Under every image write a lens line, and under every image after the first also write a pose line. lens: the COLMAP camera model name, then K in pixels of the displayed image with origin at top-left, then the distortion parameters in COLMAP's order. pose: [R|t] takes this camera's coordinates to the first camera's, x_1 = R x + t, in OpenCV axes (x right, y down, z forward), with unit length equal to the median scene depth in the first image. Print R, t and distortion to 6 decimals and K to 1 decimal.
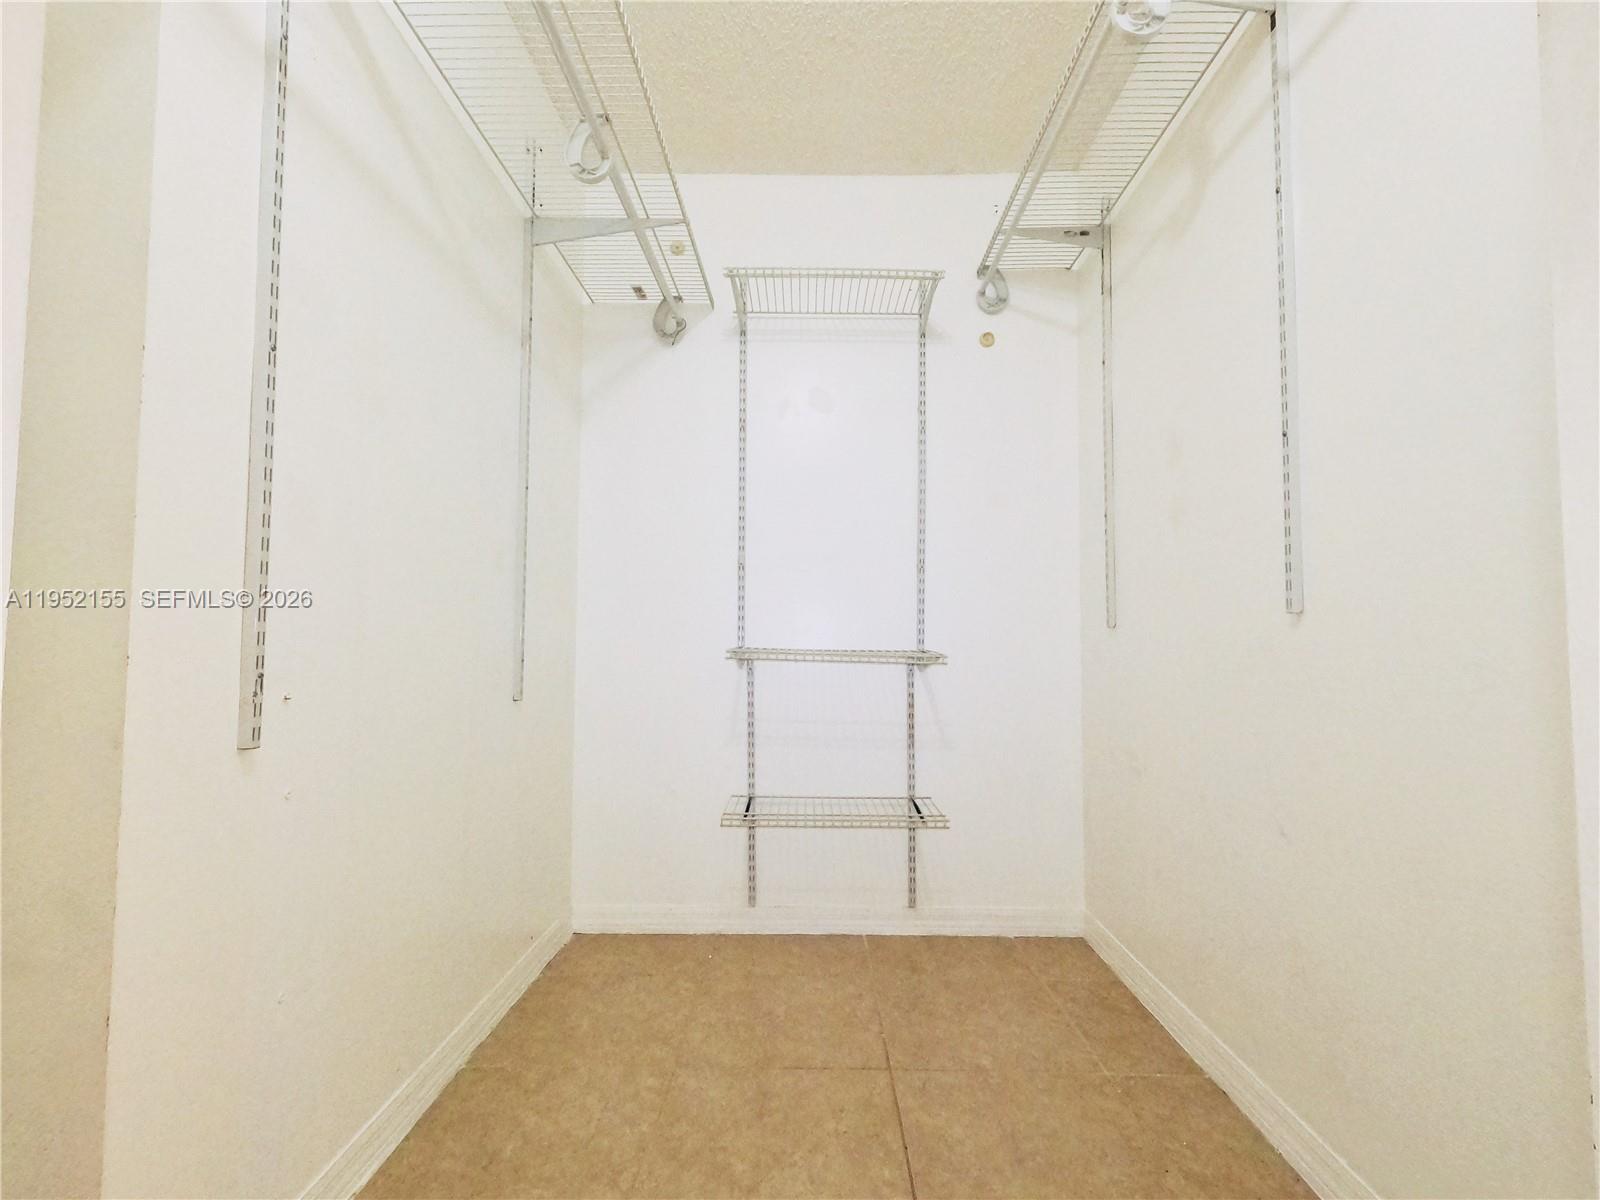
lens RADIAL K [[762.1, 0, 805.4], [0, 762.1, 601.1], [0, 0, 1]] dist [-0.000999, 0.000030]
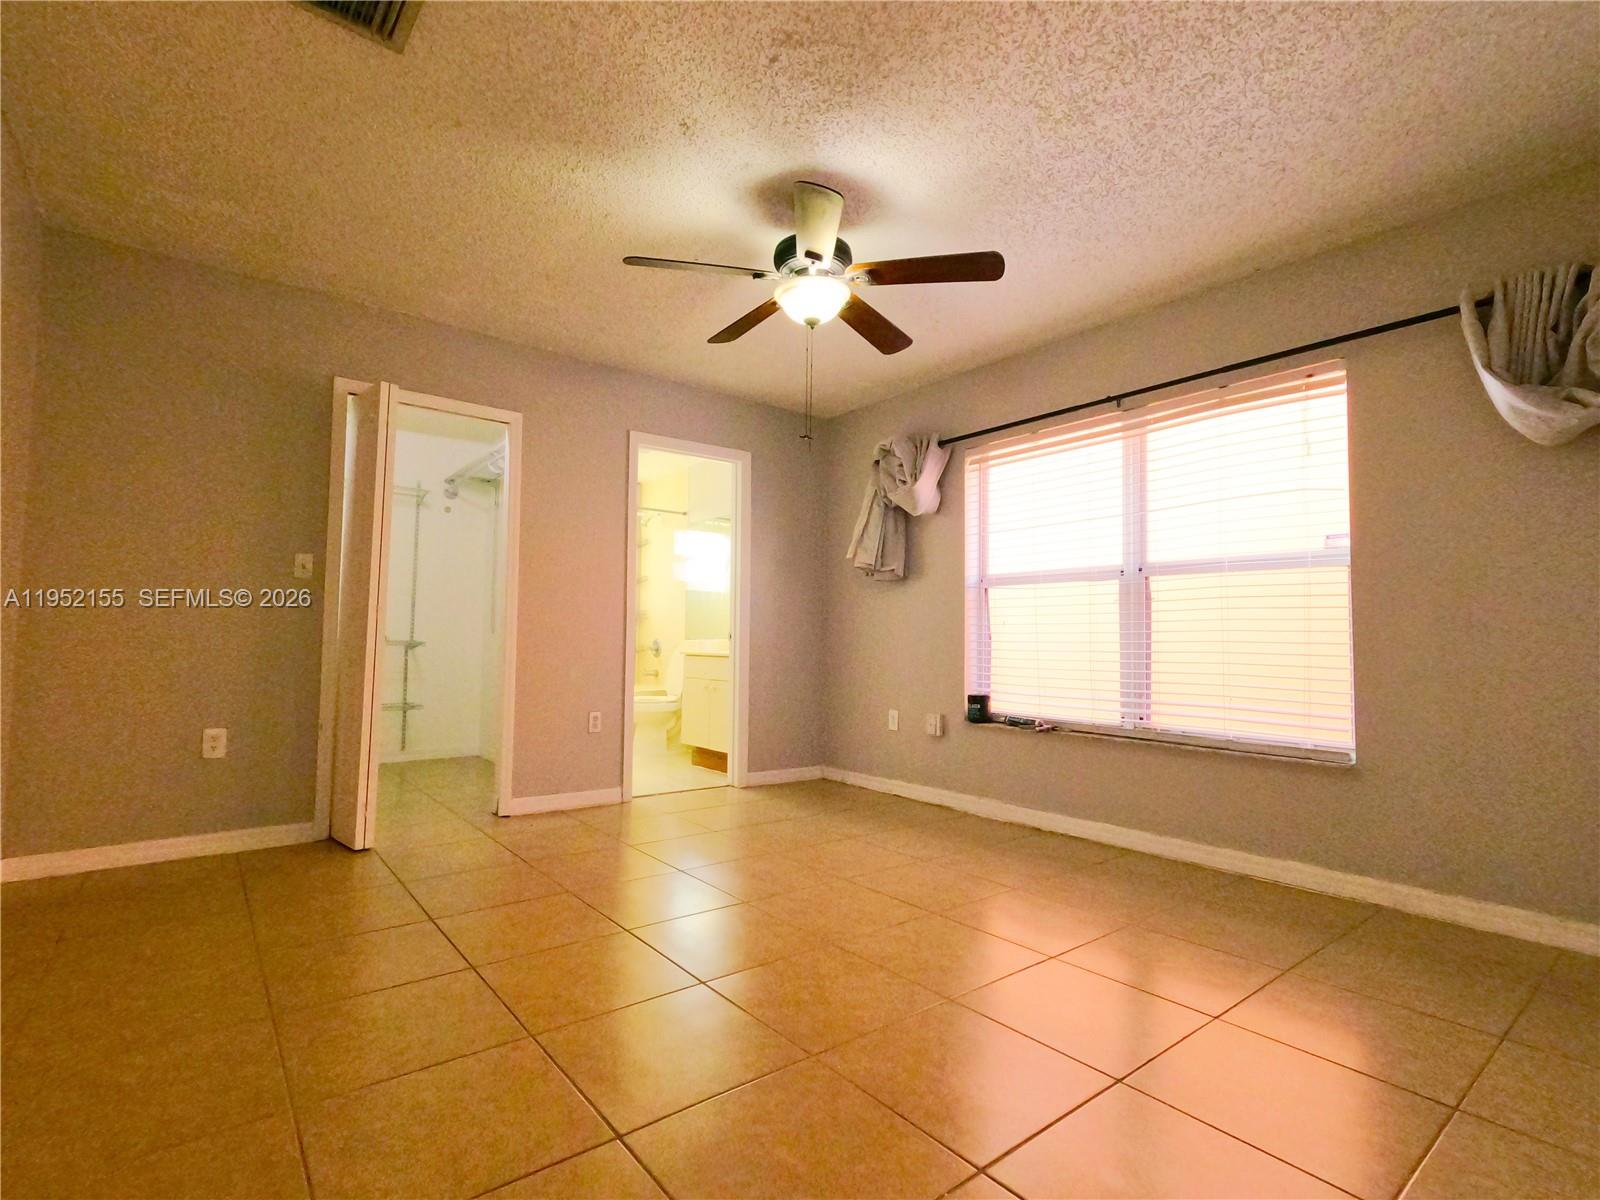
lens RADIAL K [[762.1, 0, 802.0], [0, 762.1, 601.3], [0, 0, 1]] dist [-0.000999, 0.000030]
pose [[0.766825, 0.038457, 0.640703, -0.437894], [-0.041799, 0.999077, -0.009940, -0.083252], [-0.640494, -0.019159, 0.767724, -1.579782]]
